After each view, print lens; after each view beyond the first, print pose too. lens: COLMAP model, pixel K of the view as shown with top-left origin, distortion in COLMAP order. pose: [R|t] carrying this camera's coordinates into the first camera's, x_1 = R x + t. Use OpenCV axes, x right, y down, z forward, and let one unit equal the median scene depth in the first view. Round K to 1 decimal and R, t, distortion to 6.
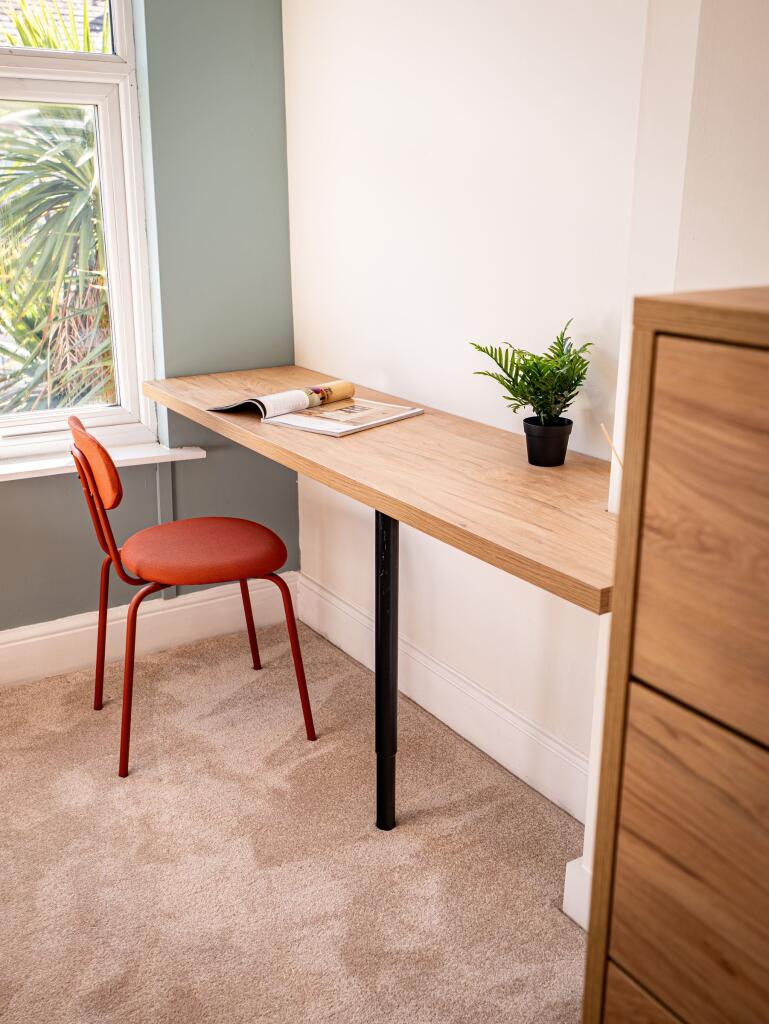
lens RADIAL K [[1008.0, 0, 384.5], [0, 1008.0, 512.0], [0, 0, 1]] dist [0.001888, 0.002231]
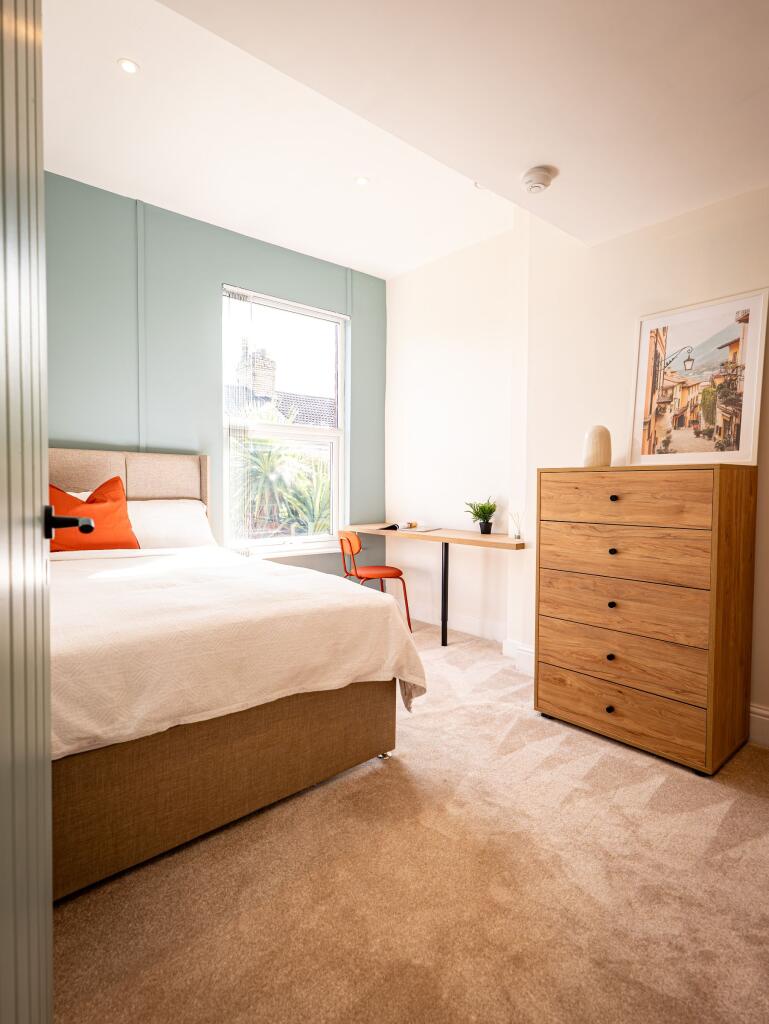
lens RADIAL K [[547.9, 0, 386.5], [0, 547.9, 510.8], [0, 0, 1]] dist [0.001349, 0.007395]
pose [[0.989977, -0.002900, 0.141196, -0.485367], [0.039145, 0.966250, -0.254615, 0.367122], [-0.135692, 0.257590, 0.956679, -0.901686]]
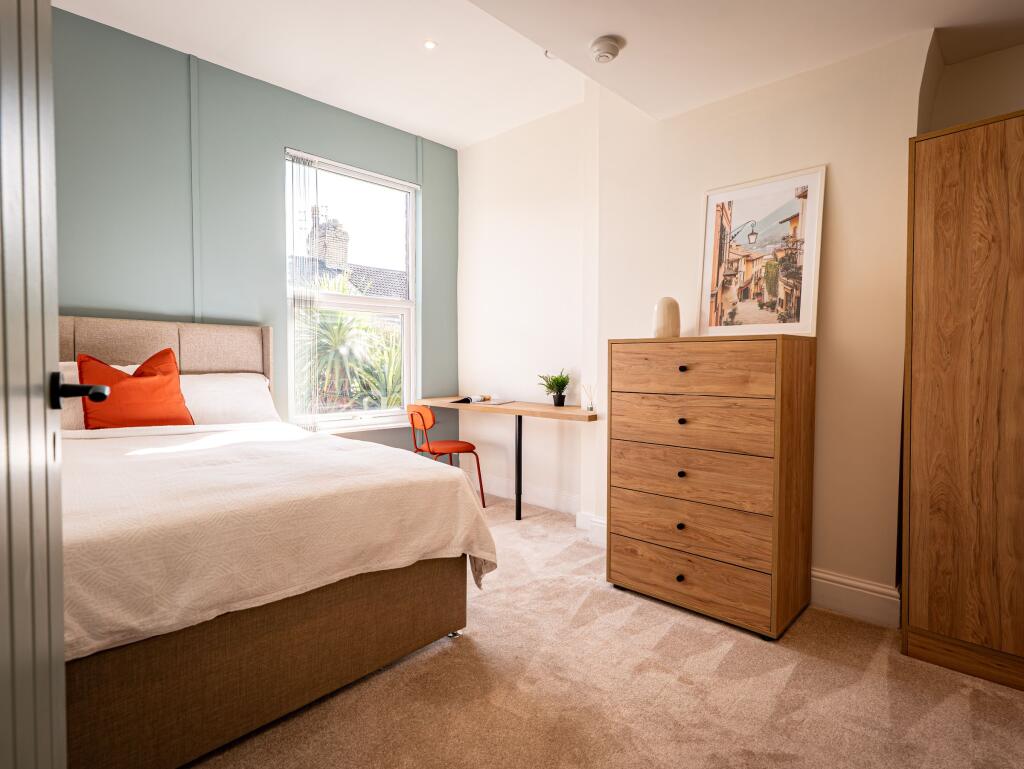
lens RADIAL K [[547.9, 0, 512.0], [0, 547.9, 384.5], [0, 0, 1]] dist [0.001349, 0.007395]
pose [[0.974323, -0.008338, 0.225000, -0.460147], [0.066769, 0.965062, -0.253372, 0.370013], [-0.215027, 0.261889, 0.940839, -0.874676]]
